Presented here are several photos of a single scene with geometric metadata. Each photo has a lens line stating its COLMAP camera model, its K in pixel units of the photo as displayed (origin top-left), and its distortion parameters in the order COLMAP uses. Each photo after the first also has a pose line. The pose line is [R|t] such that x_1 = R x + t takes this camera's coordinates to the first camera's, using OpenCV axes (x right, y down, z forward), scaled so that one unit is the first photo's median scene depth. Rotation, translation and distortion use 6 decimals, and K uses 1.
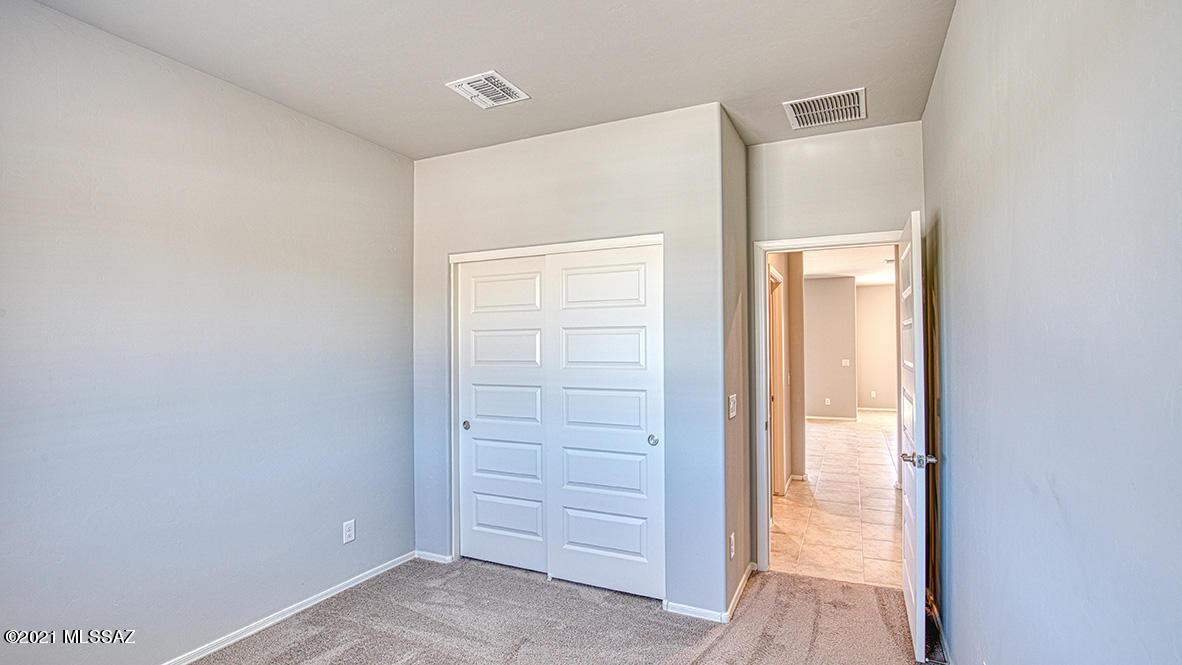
lens RADIAL K [[537.9, 0, 582.4], [0, 537.9, 333.5], [0, 0, 1]] dist [-0.037451, 0.006880]
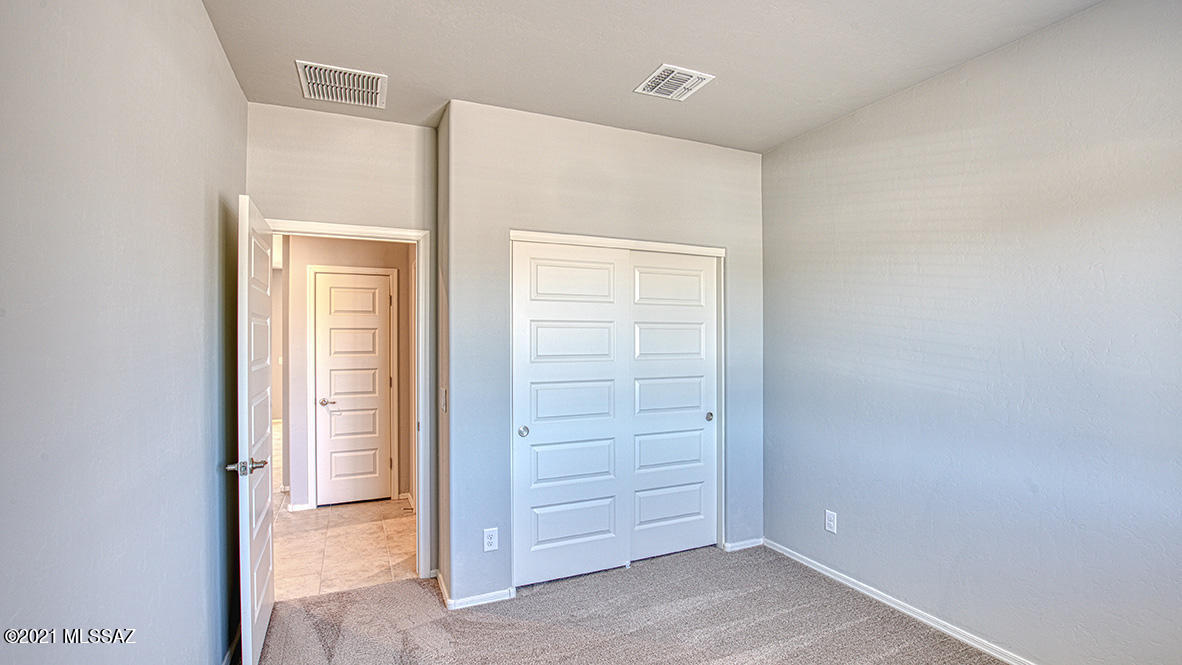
lens RADIAL K [[537.9, 0, 596.0], [0, 537.9, 335.1], [0, 0, 1]] dist [-0.037451, 0.006880]
pose [[0.605895, 0.005719, 0.795524, -0.932531], [-0.015777, 0.999864, 0.004829, 0.011585], [-0.795388, -0.015477, 0.605903, 0.438008]]
